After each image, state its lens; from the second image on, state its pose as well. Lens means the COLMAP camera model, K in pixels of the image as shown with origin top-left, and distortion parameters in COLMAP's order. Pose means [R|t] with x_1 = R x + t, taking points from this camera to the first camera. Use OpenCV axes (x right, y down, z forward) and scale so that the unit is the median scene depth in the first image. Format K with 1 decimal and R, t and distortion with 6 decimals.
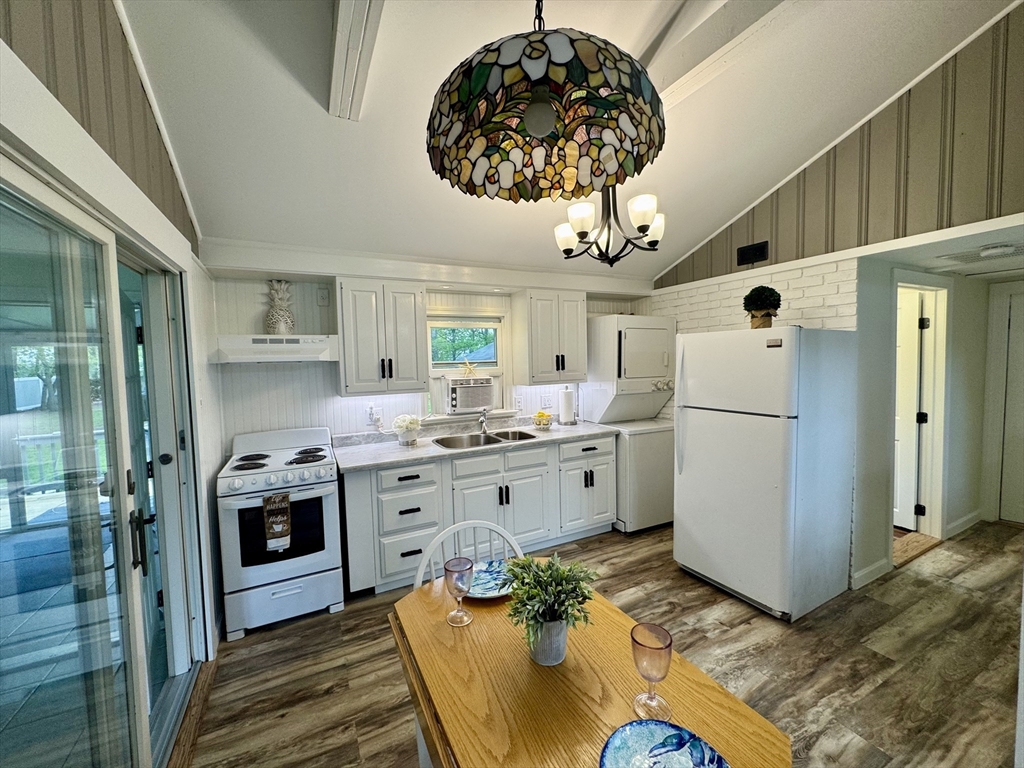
lens RADIAL K [[409.8, 0, 511.9], [0, 409.8, 382.7], [0, 0, 1]] dist [-0.003844, 0.000394]
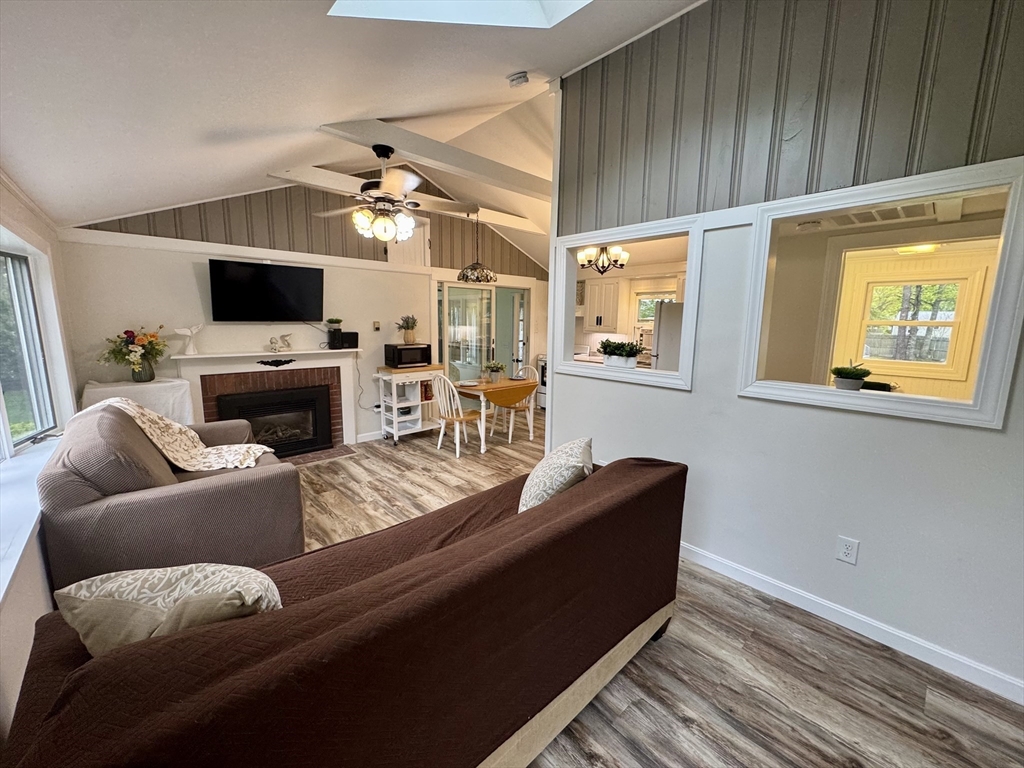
lens RADIAL K [[409.8, 0, 512.1], [0, 409.8, 382.4], [0, 0, 1]] dist [-0.003844, 0.000394]
pose [[0.269596, 0.175153, -0.946910, 1.731923], [-0.074504, 0.984166, 0.160832, -0.029359], [0.960087, 0.027189, 0.278377, -0.030038]]
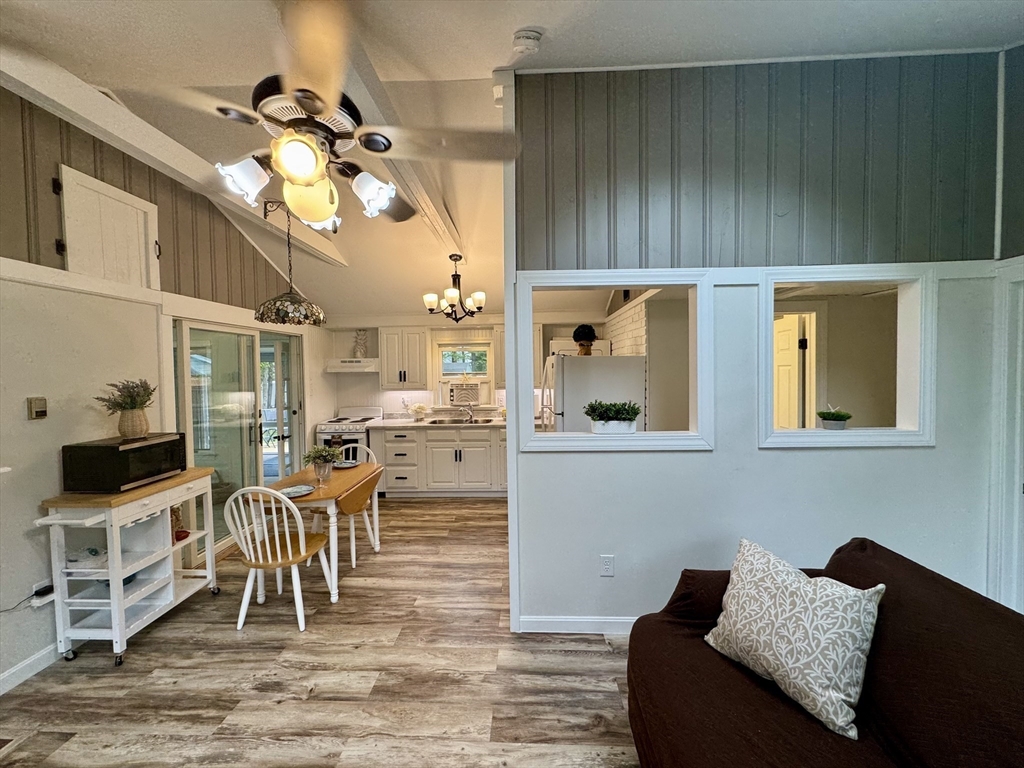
lens RADIAL K [[409.8, 0, 512.9], [0, 409.8, 382.0], [0, 0, 1]] dist [-0.003844, 0.000394]
pose [[0.873169, 0.027635, -0.486633, 1.029487], [-0.034678, 0.999384, -0.005470, -0.017035], [0.486182, 0.021652, 0.873589, -0.345953]]
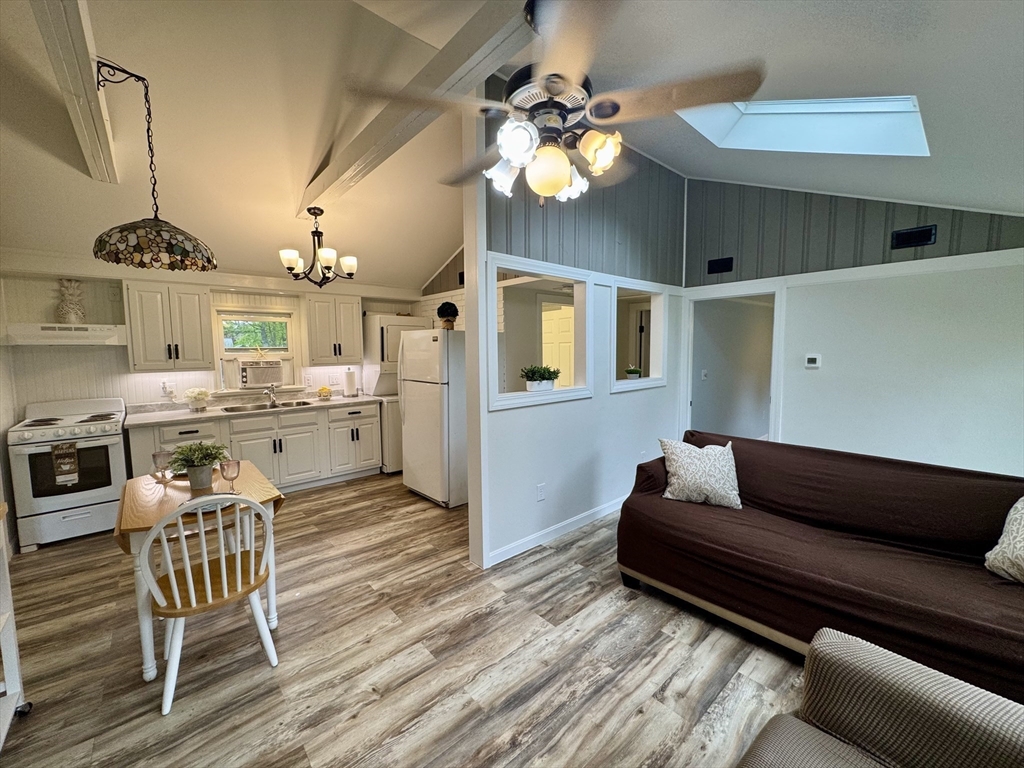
lens RADIAL K [[409.8, 0, 513.1], [0, 409.8, 382.0], [0, 0, 1]] dist [-0.003844, 0.000394]
pose [[0.969479, -0.004498, 0.245134, 0.440218], [-0.001560, 0.999698, 0.024512, 0.029627], [-0.245171, -0.024147, 0.969179, -0.549282]]
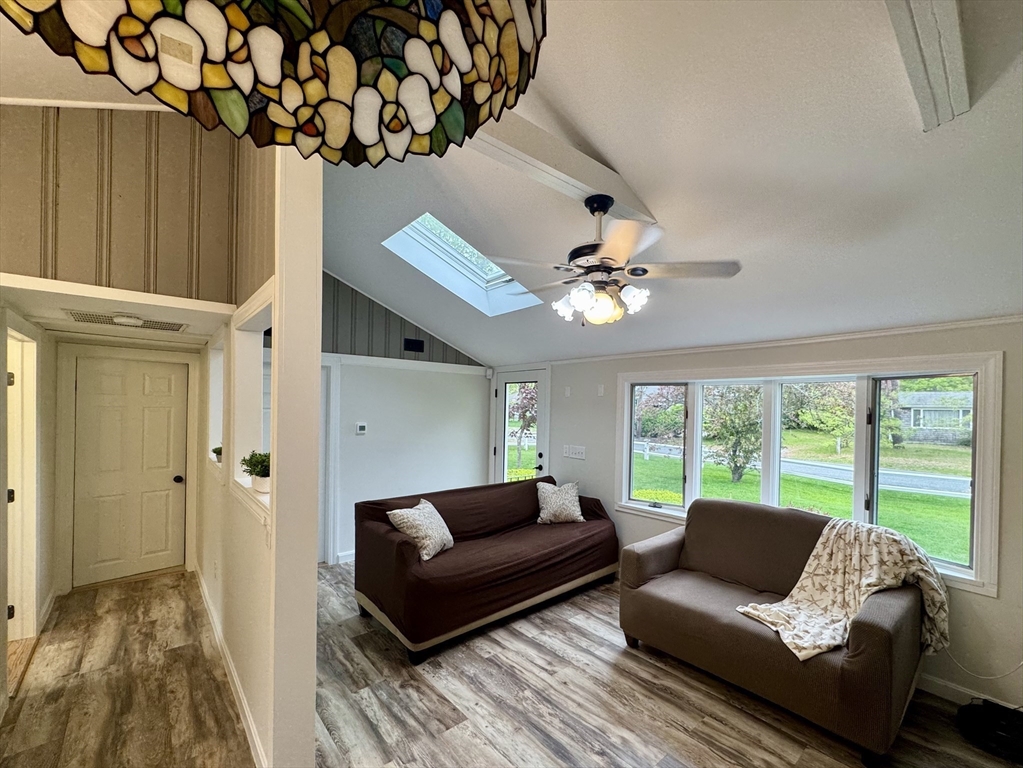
lens RADIAL K [[438.9, 0, 538.4], [0, 438.9, 408.4], [0, 0, 1]] dist [-0.003474, 0.000156]
pose [[-0.259551, 0.019495, 0.965533, -0.117087], [0.044840, 0.998961, -0.008116, -0.038737], [-0.964688, 0.041188, -0.260156, 0.251977]]
